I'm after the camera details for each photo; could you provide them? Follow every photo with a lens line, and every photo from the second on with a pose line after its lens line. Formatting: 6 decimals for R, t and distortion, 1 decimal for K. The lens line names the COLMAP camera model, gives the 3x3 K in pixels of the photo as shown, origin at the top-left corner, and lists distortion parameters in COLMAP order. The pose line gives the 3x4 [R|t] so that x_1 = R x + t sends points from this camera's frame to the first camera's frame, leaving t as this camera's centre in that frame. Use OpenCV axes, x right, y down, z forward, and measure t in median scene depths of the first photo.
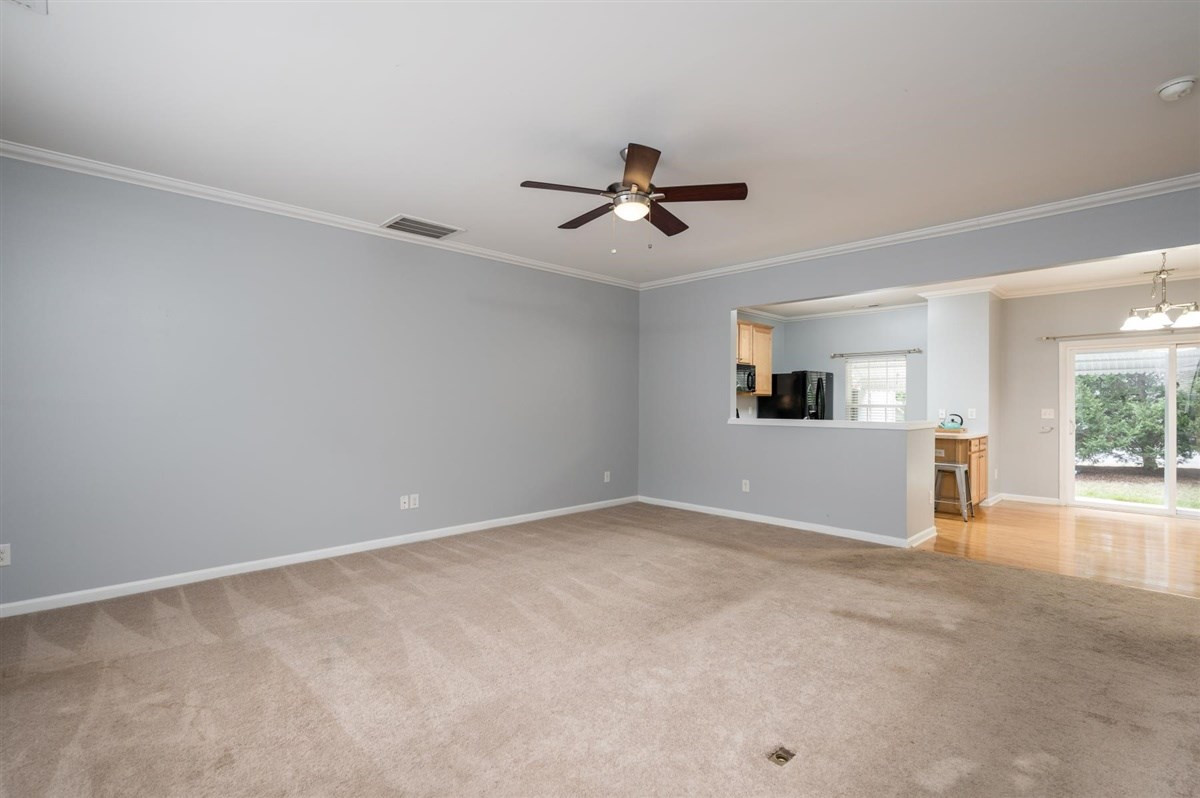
lens RADIAL K [[544.3, 0, 609.0], [0, 544.3, 405.7], [0, 0, 1]] dist [0.000308, 0.000509]
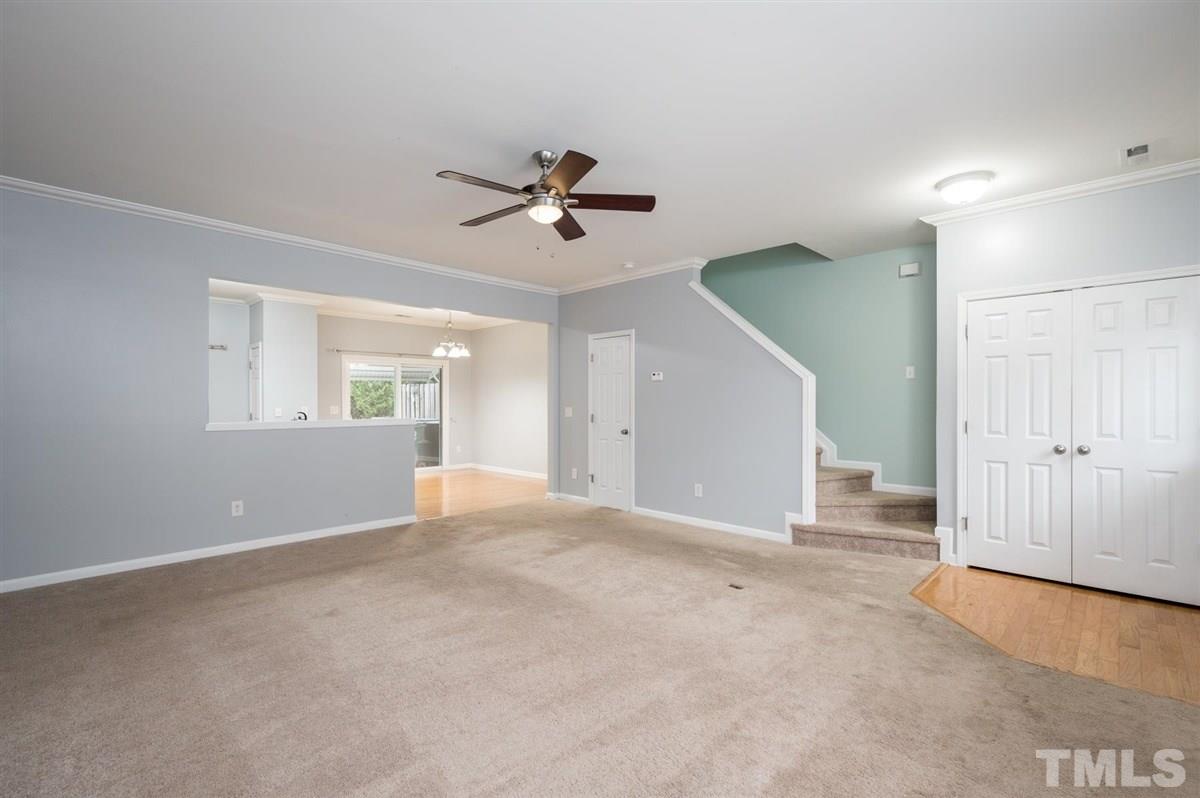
lens RADIAL K [[523.0, 0, 583.3], [0, 523.0, 405.4], [0, 0, 1]] dist [0.000254, 0.000123]
pose [[-0.007642, -0.008820, 0.999932, -0.426826], [0.004833, 0.999949, 0.008857, -0.003748], [-0.999959, 0.004900, -0.007599, 0.436204]]
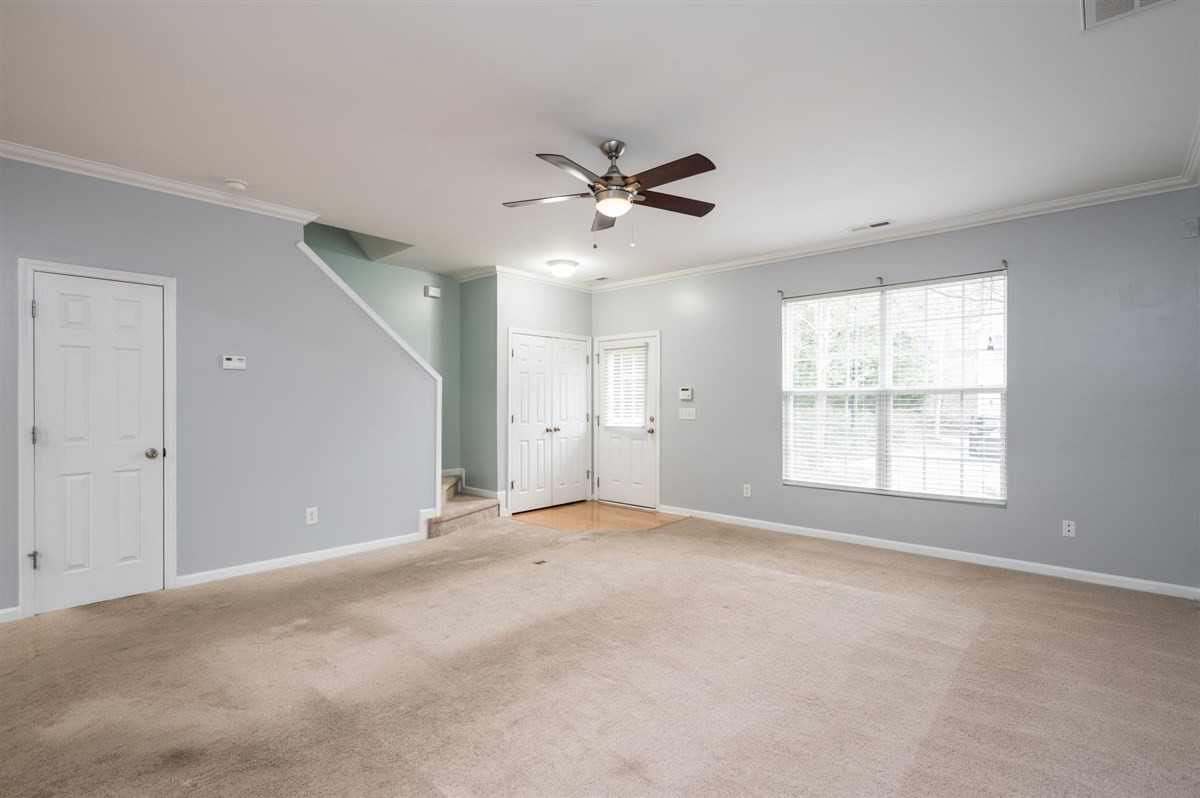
lens RADIAL K [[544.3, 0, 612.2], [0, 544.3, 406.6], [0, 0, 1]] dist [0.000308, 0.000509]
pose [[-0.998696, -0.005067, -0.050797, 0.039437], [-0.005739, 0.999898, 0.013091, -0.005394], [0.050725, 0.013366, -0.998623, 0.904798]]
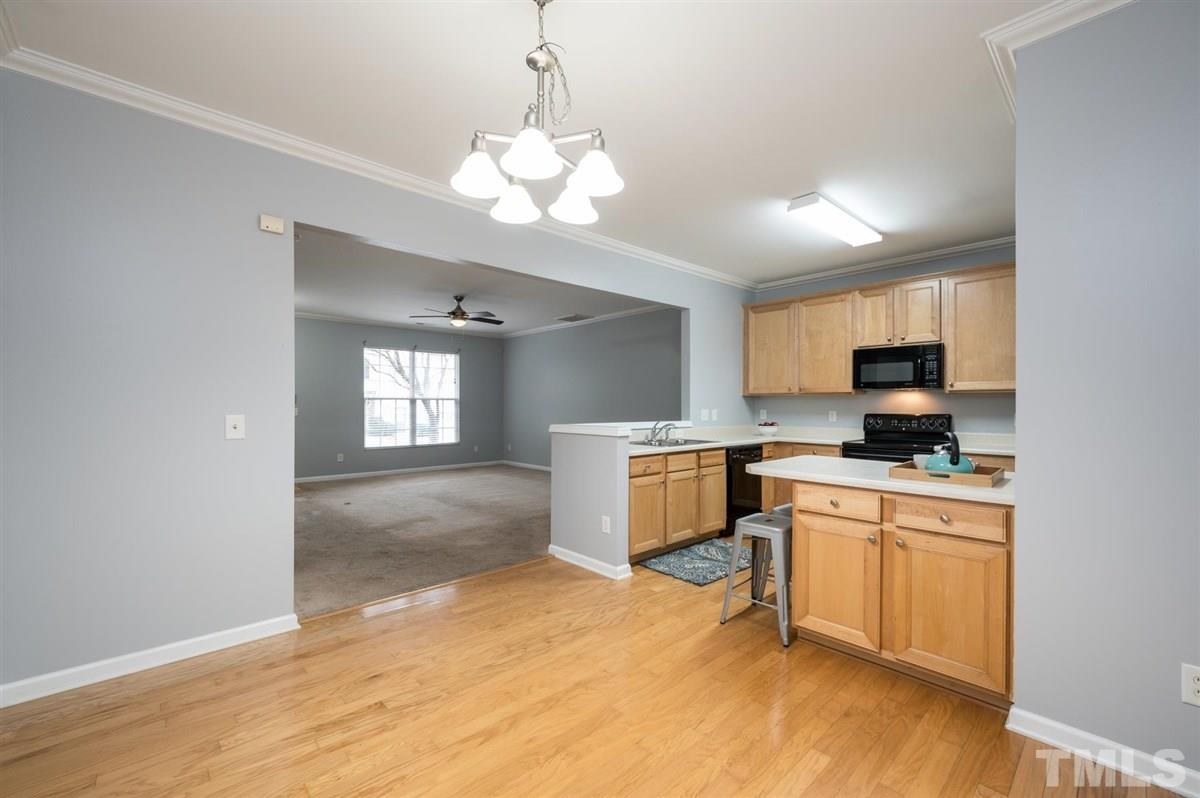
lens RADIAL K [[496.2, 0, 595.0], [0, 496.2, 402.1], [0, 0, 1]] dist [0.004886, 0.000705]
pose [[-0.030304, -0.009484, -0.999496, 0.989143], [-0.008358, 0.999922, -0.009235, -0.000744], [0.999506, 0.008074, -0.030381, 0.759274]]
